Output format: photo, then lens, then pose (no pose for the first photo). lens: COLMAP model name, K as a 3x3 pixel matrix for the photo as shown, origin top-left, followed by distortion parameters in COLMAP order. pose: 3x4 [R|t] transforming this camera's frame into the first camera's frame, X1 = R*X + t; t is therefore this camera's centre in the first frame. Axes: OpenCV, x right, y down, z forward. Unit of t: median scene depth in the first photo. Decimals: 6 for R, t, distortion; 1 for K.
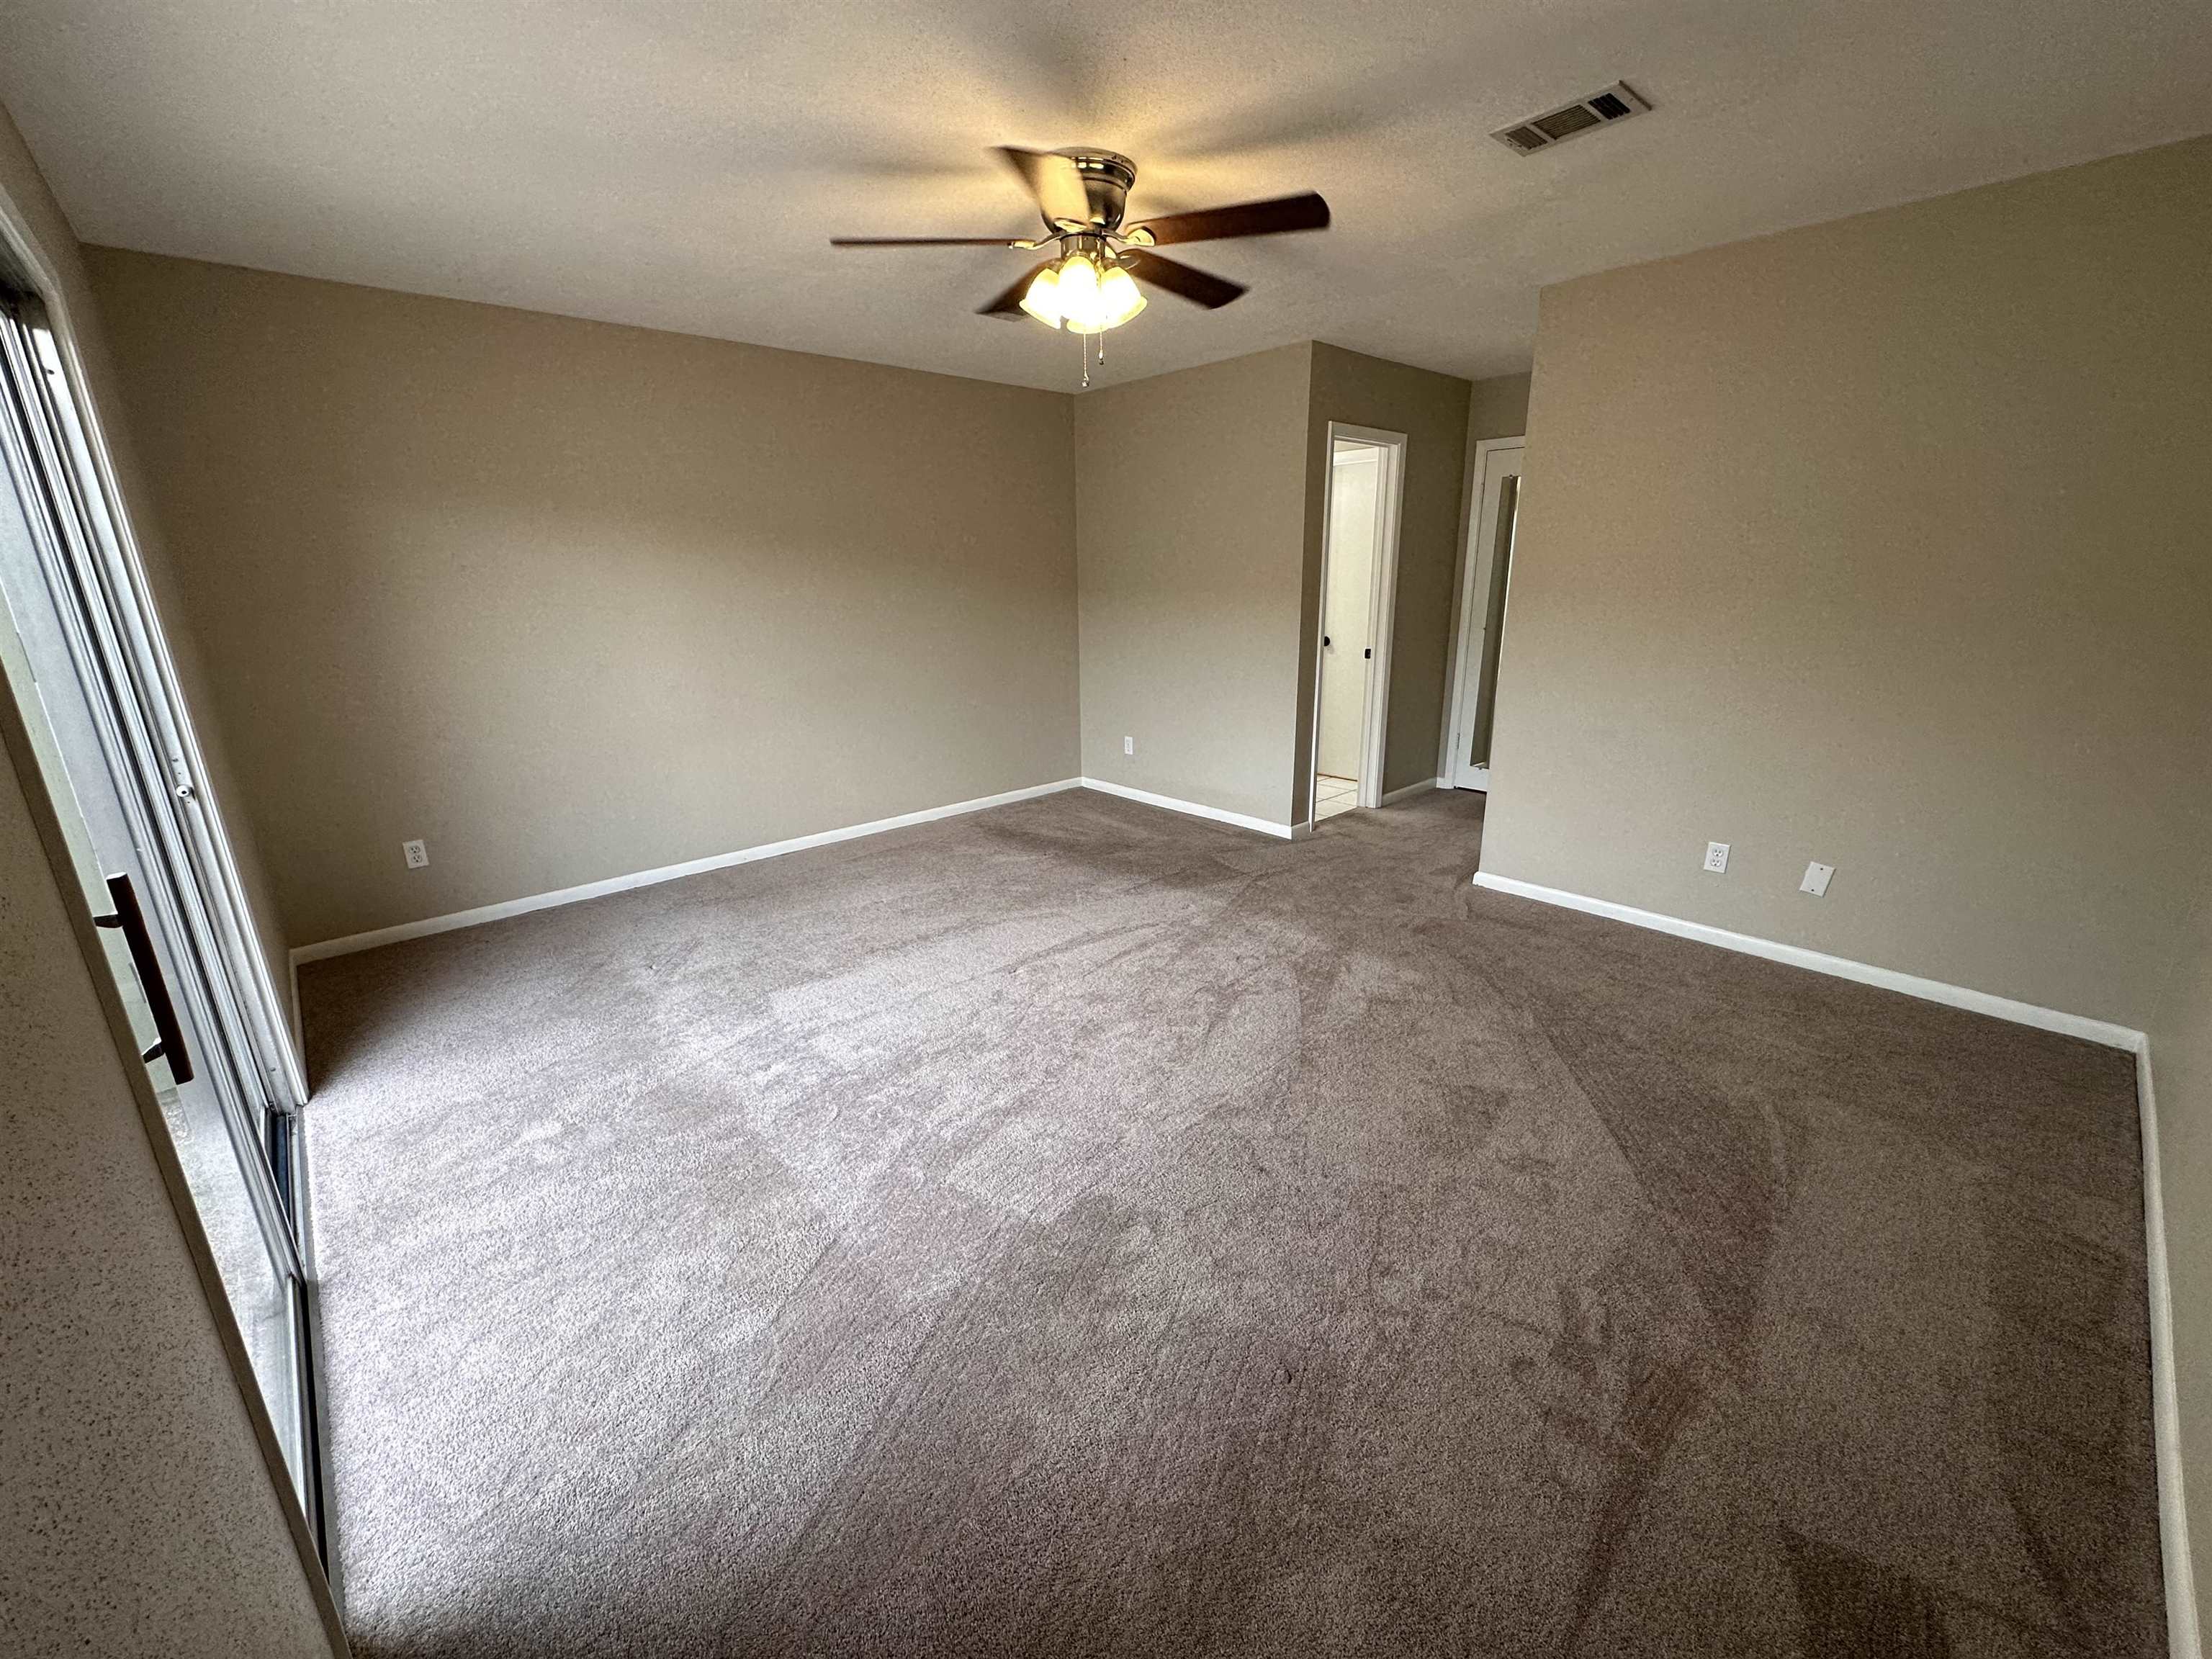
lens RADIAL K [[883.4, 0, 1106.9], [0, 883.4, 827.7], [0, 0, 1]] dist [0.008060, -0.000283]
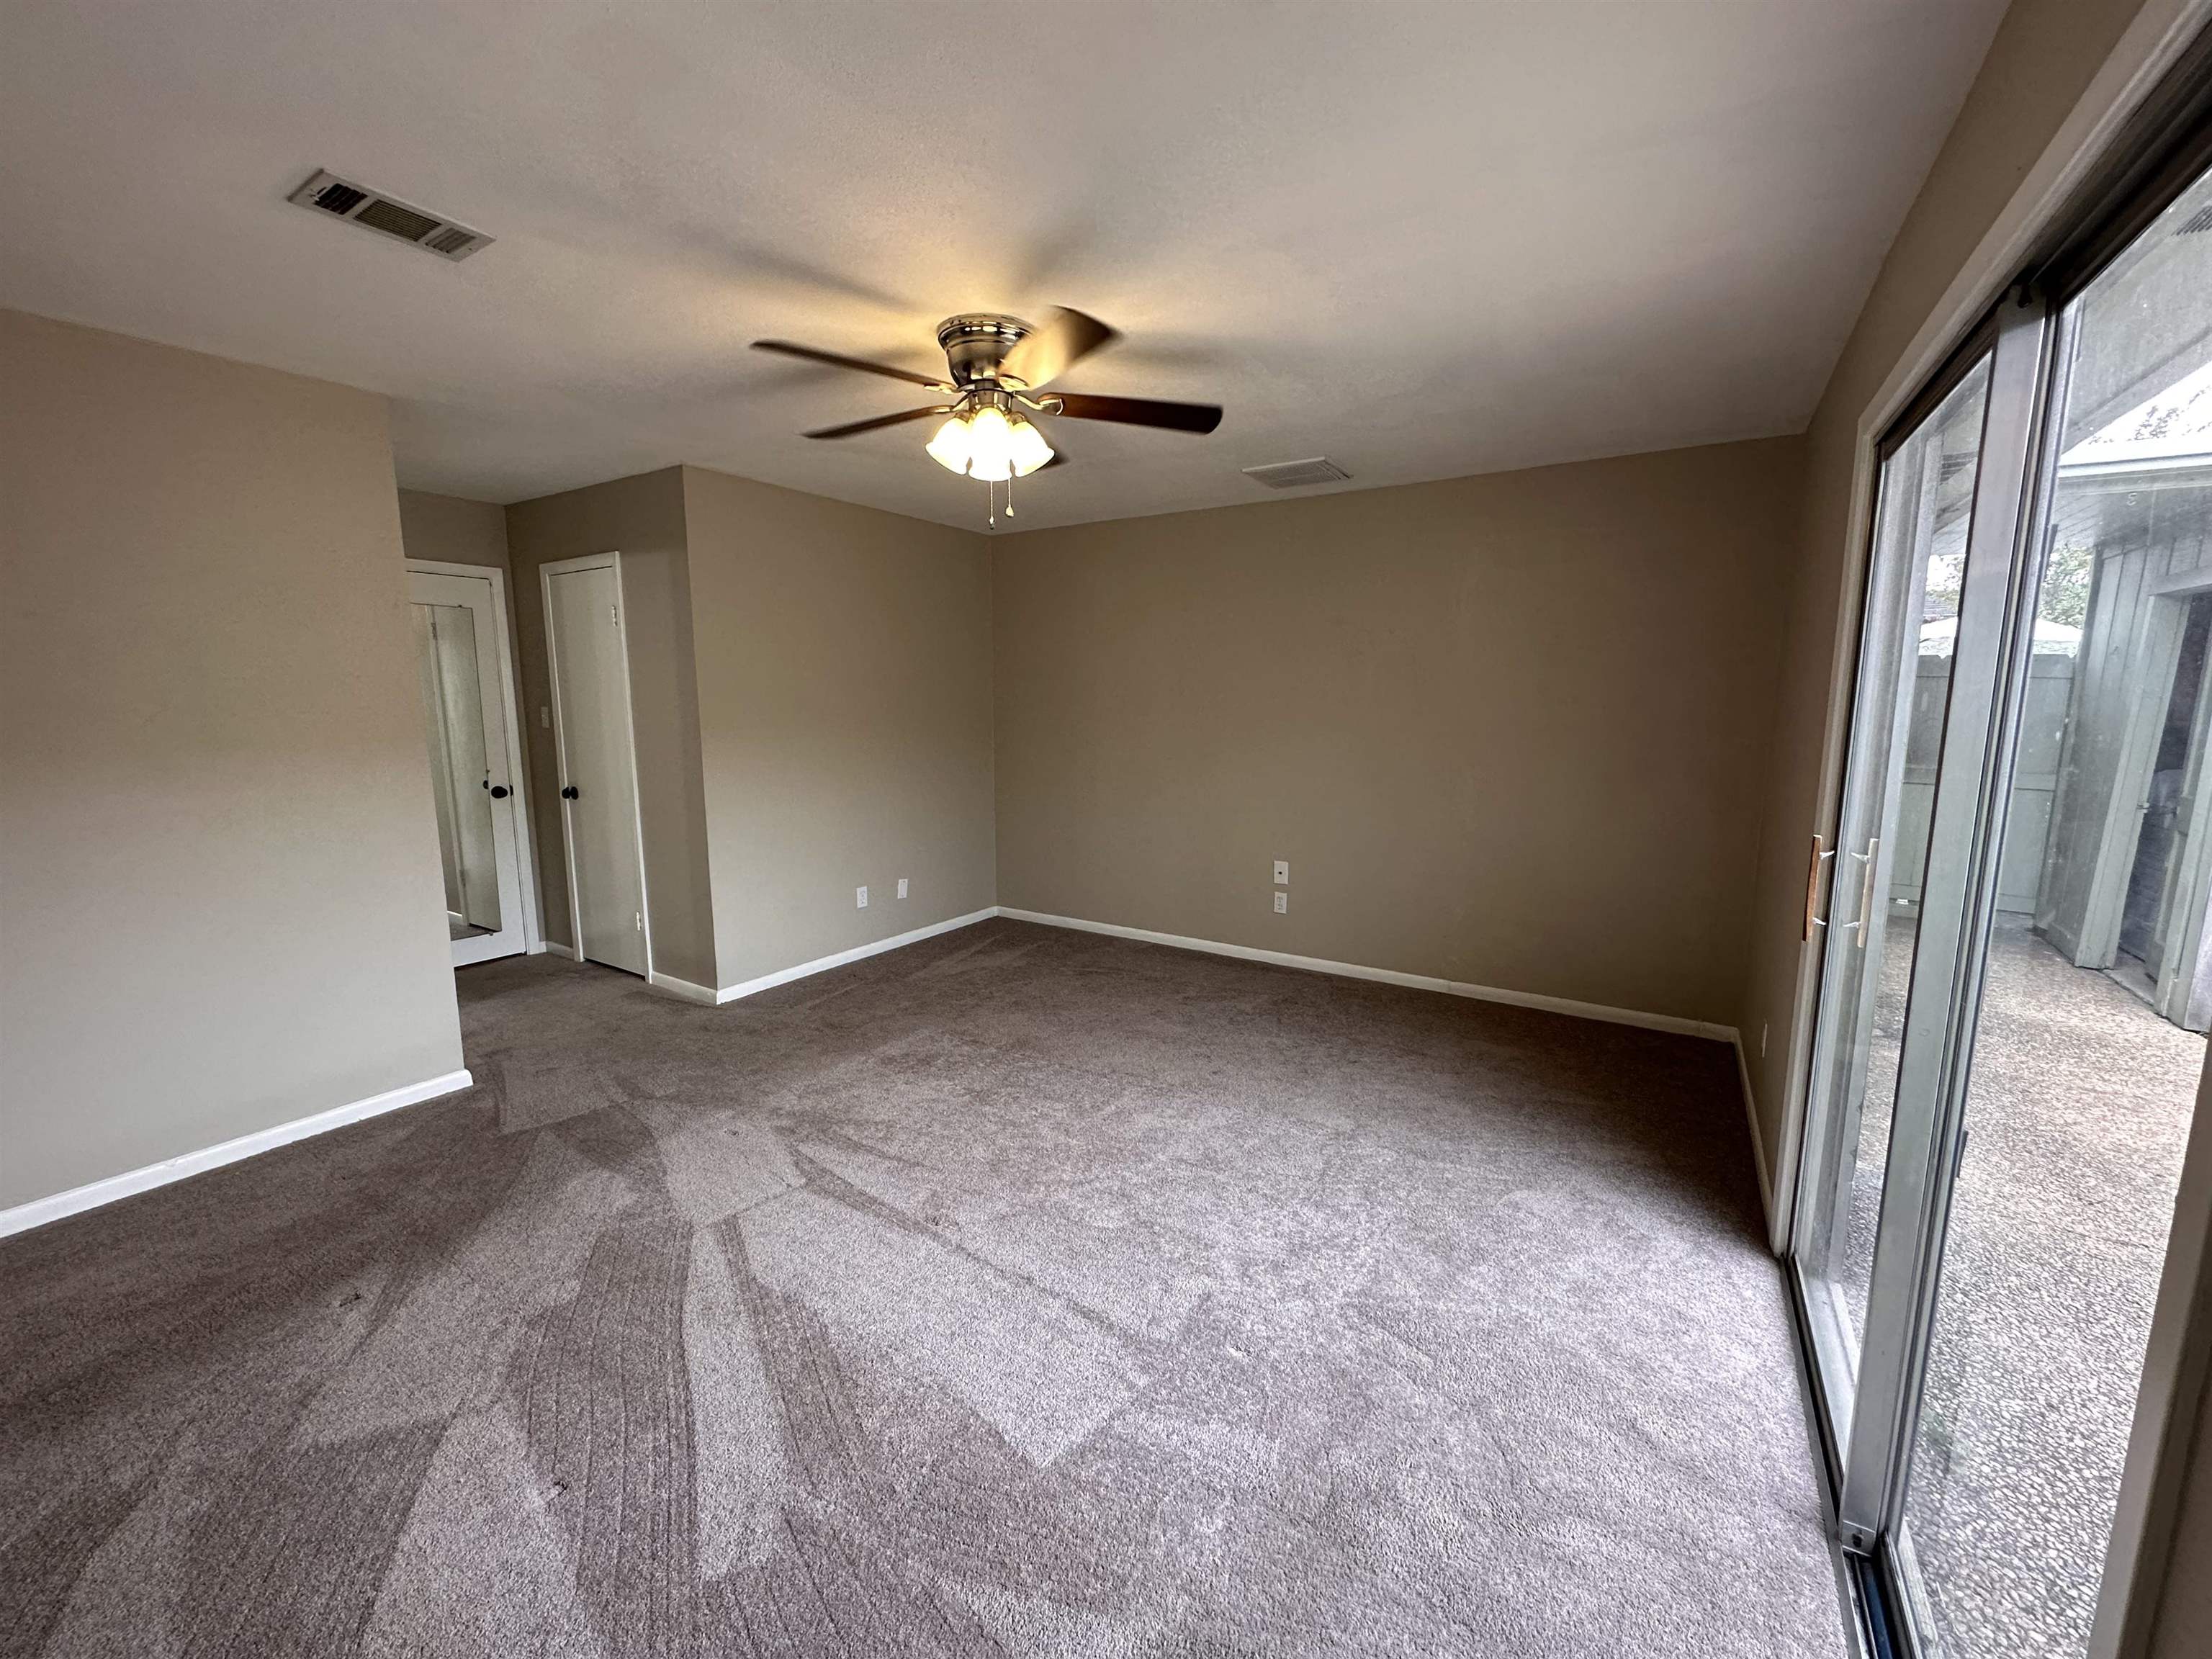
lens RADIAL K [[883.4, 0, 1105.3], [0, 883.4, 827.7], [0, 0, 1]] dist [0.008060, -0.000283]
pose [[-0.255667, -0.131869, 0.957729, -0.707803], [0.274777, 0.939885, 0.202764, -0.229887], [-0.926894, 0.315002, -0.204063, 0.785545]]
